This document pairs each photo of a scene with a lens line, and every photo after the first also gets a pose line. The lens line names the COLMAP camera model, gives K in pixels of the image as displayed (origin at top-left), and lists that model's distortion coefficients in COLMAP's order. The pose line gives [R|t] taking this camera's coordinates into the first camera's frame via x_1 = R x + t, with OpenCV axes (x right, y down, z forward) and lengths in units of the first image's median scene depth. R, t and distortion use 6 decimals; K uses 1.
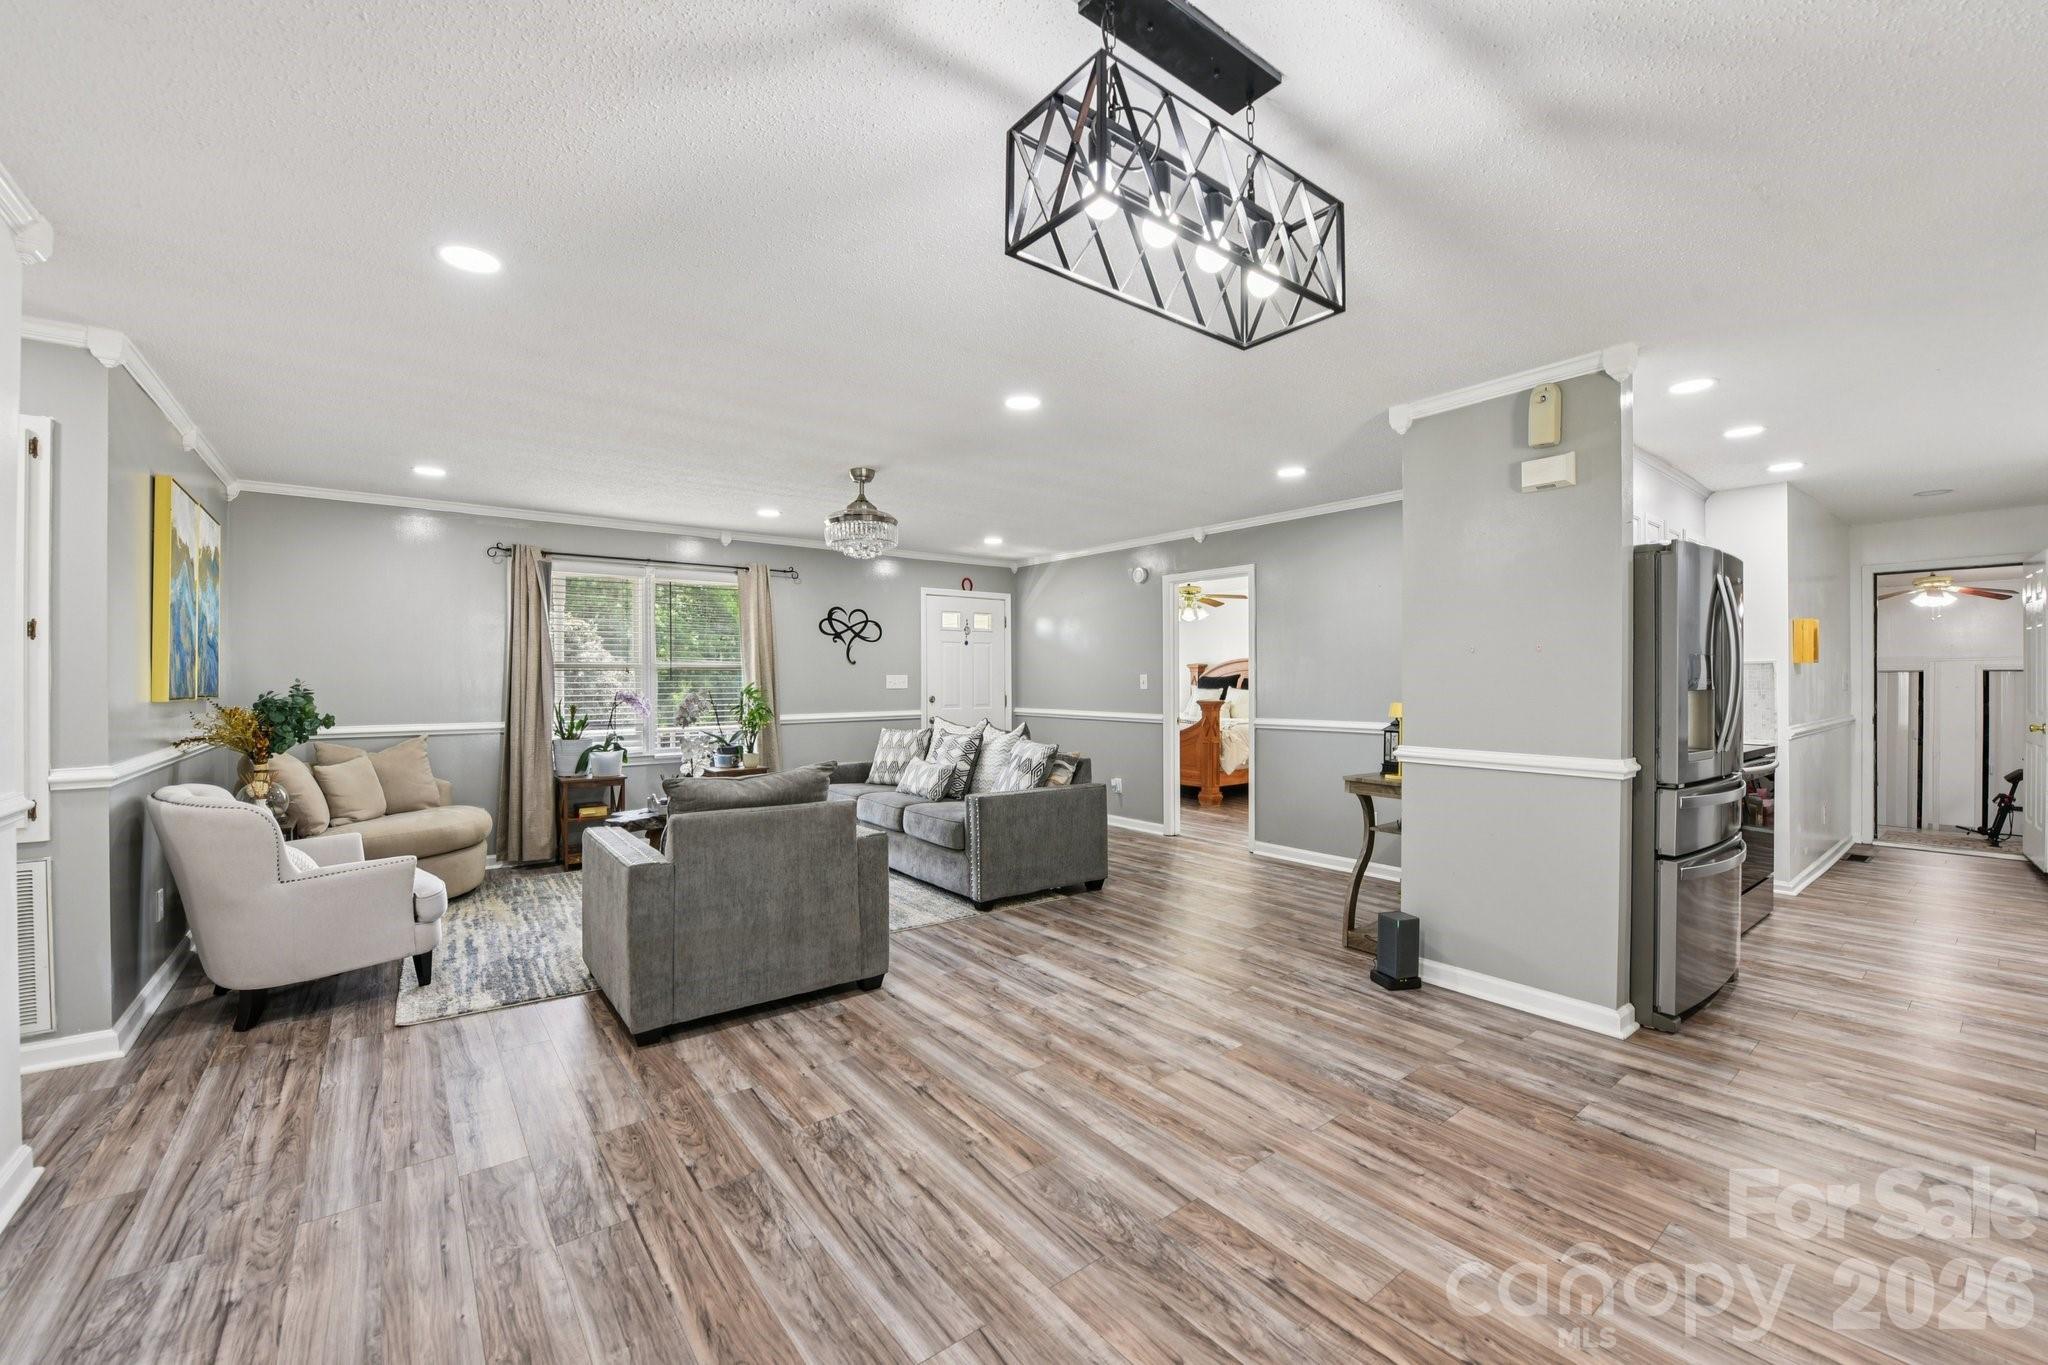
lens RADIAL K [[827.6, 0, 1027.8], [0, 827.6, 684.4], [0, 0, 1]] dist [-0.015508, -0.000886]
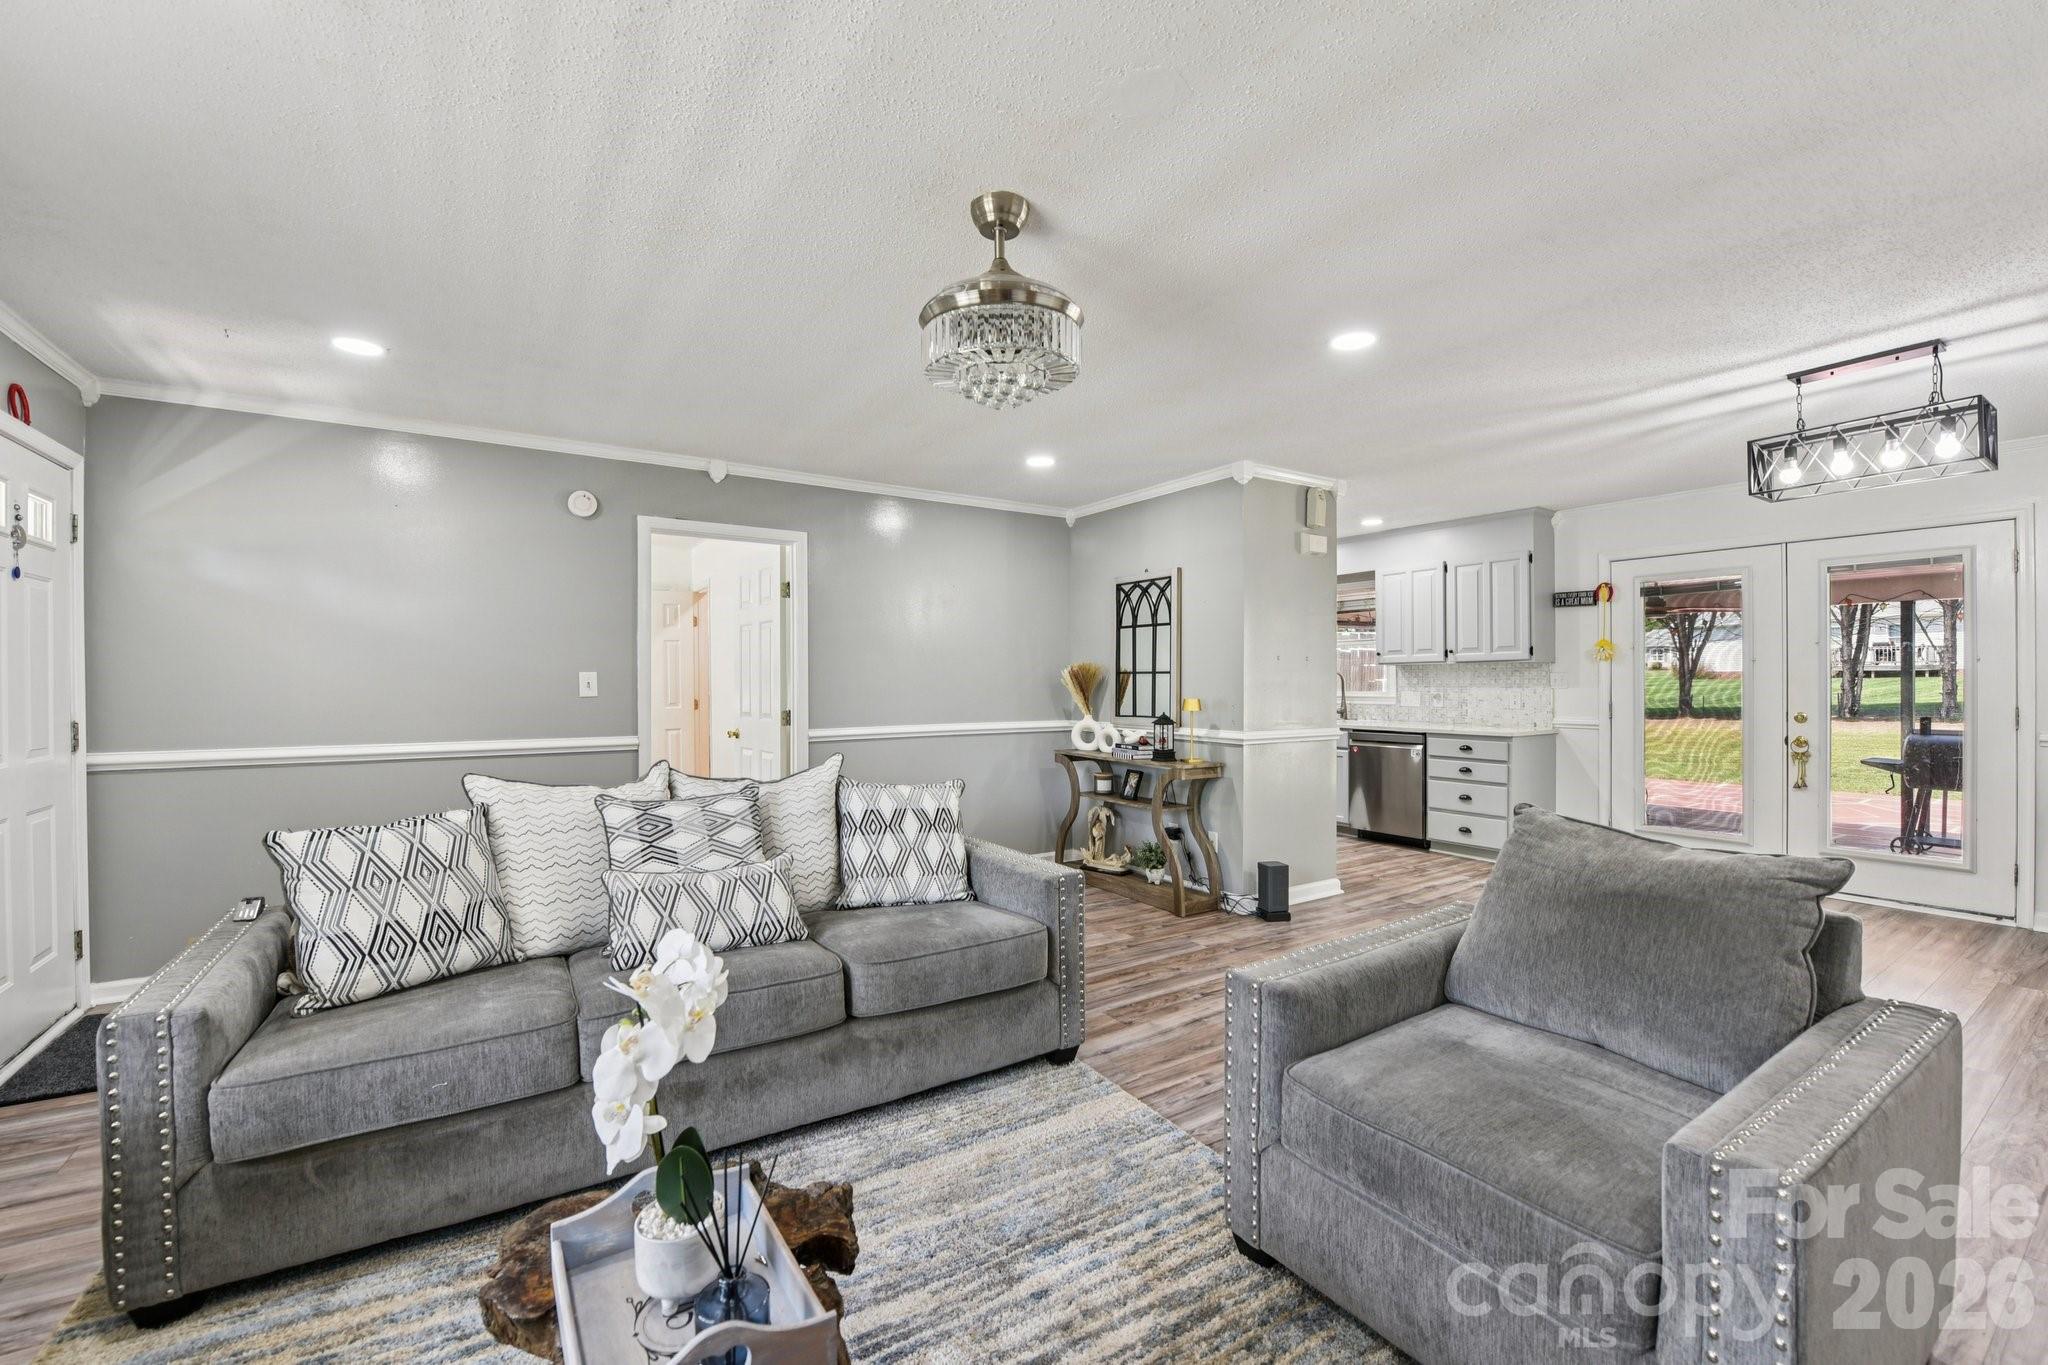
lens RADIAL K [[827.6, 0, 1027.8], [0, 827.6, 684.4], [0, 0, 1]] dist [-0.015508, -0.000886]
pose [[0.078585, -0.002576, 0.996904, -1.486660], [0.007896, 0.999967, 0.001961, -0.005101], [-0.996876, 0.007717, 0.078603, 2.212892]]
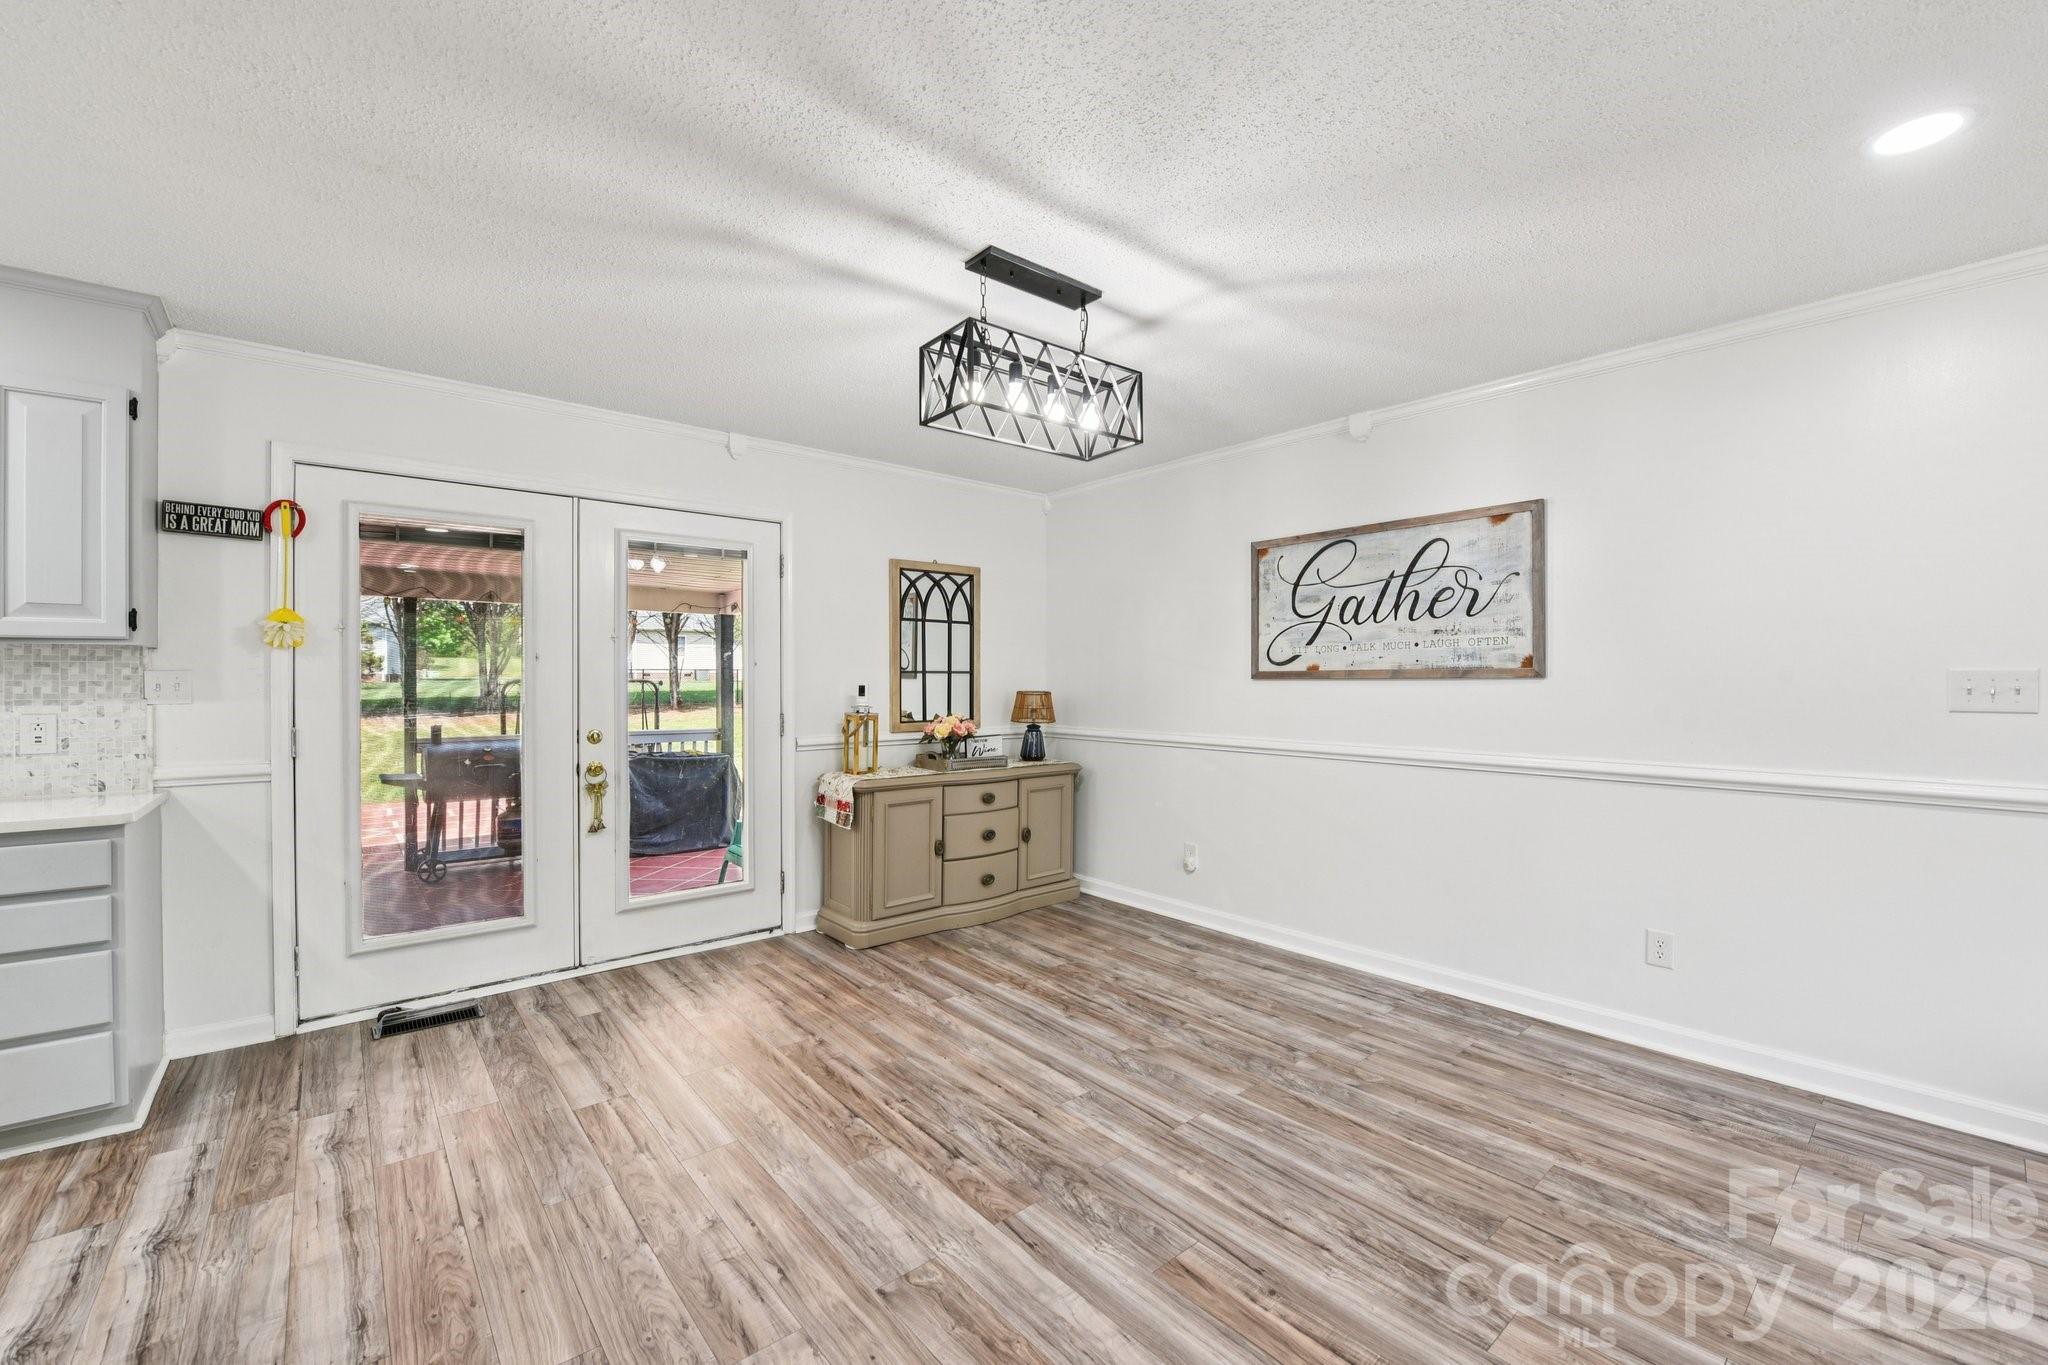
lens RADIAL K [[827.6, 0, 1027.8], [0, 827.6, 684.4], [0, 0, 1]] dist [-0.015508, -0.000886]
pose [[-0.999165, 0.001213, -0.040841, 0.208995], [0.000925, 0.999975, 0.007058, -0.010904], [0.040849, 0.007014, -0.999141, 1.977567]]
